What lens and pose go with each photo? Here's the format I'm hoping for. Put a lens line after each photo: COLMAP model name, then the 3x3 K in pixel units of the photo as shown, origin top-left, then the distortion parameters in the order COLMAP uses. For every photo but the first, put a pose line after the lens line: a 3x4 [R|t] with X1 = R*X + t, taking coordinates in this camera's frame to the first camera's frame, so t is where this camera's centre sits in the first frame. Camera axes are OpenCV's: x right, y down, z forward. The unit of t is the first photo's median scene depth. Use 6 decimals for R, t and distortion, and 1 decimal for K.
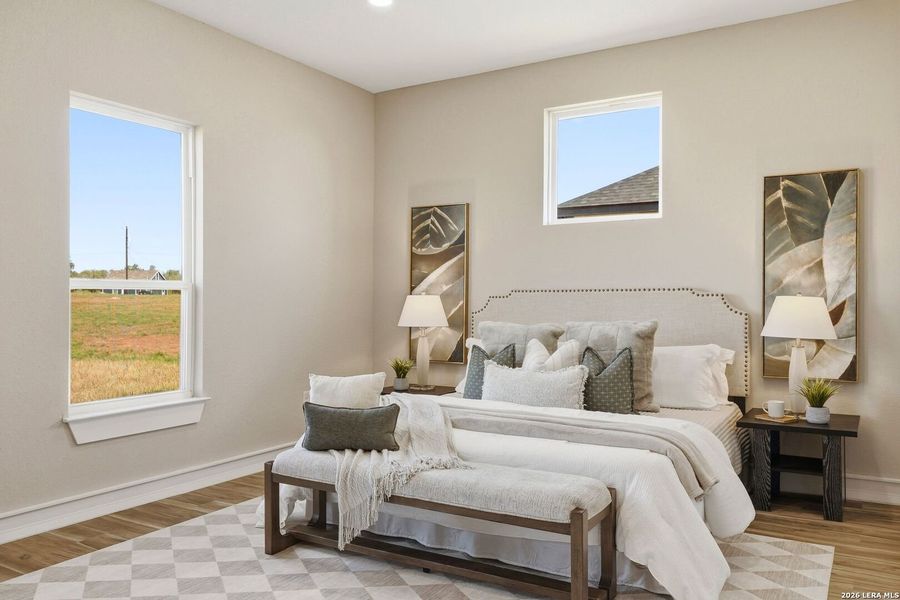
lens RADIAL K [[696.4, 0, 450.9], [0, 696.4, 300.0], [0, 0, 1]] dist [0.012133, -0.000711]
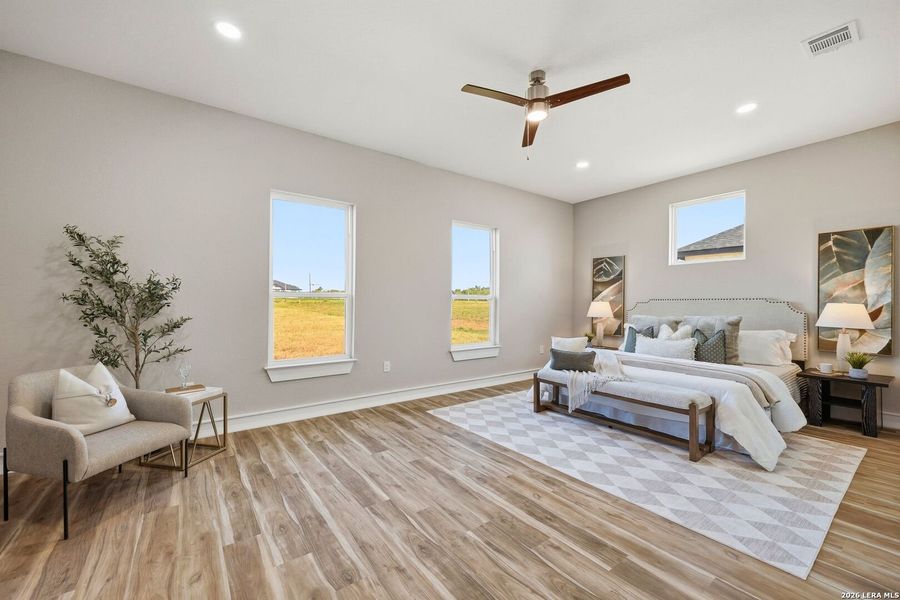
lens RADIAL K [[362.7, 0, 447.4], [0, 362.7, 299.4], [0, 0, 1]] dist [-0.000189, 0.000708]
pose [[0.920443, 0.001481, -0.390873, -0.049512], [-0.005853, 0.999933, -0.009994, -0.000528], [0.390832, 0.011486, 0.920390, -0.204996]]
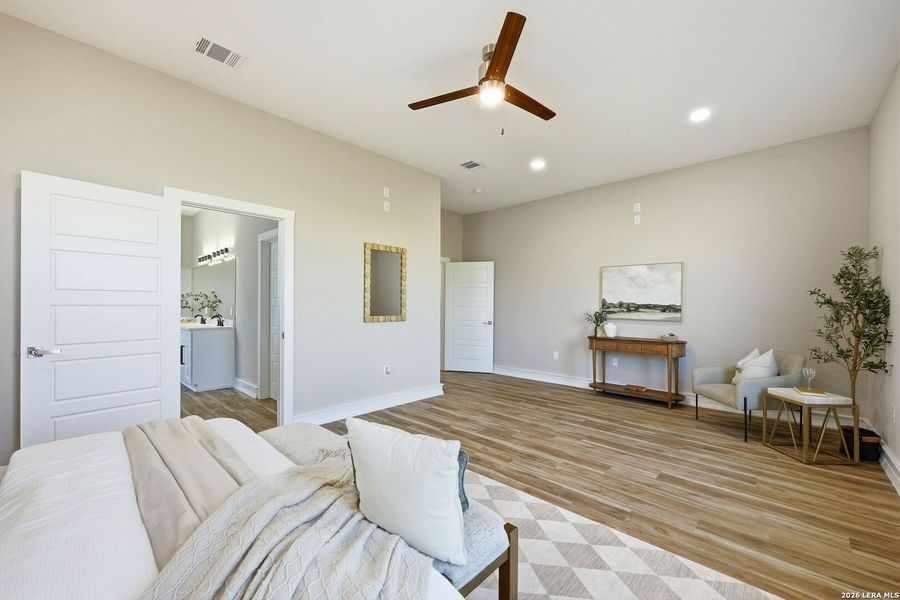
lens RADIAL K [[362.7, 0, 449.6], [0, 362.7, 303.2], [0, 0, 1]] dist [-0.000189, 0.000708]
pose [[-0.976354, -0.002916, 0.216159, -0.252596], [-0.004349, 0.999972, -0.006151, -0.003181], [-0.216135, -0.006946, -0.976339, 1.289024]]
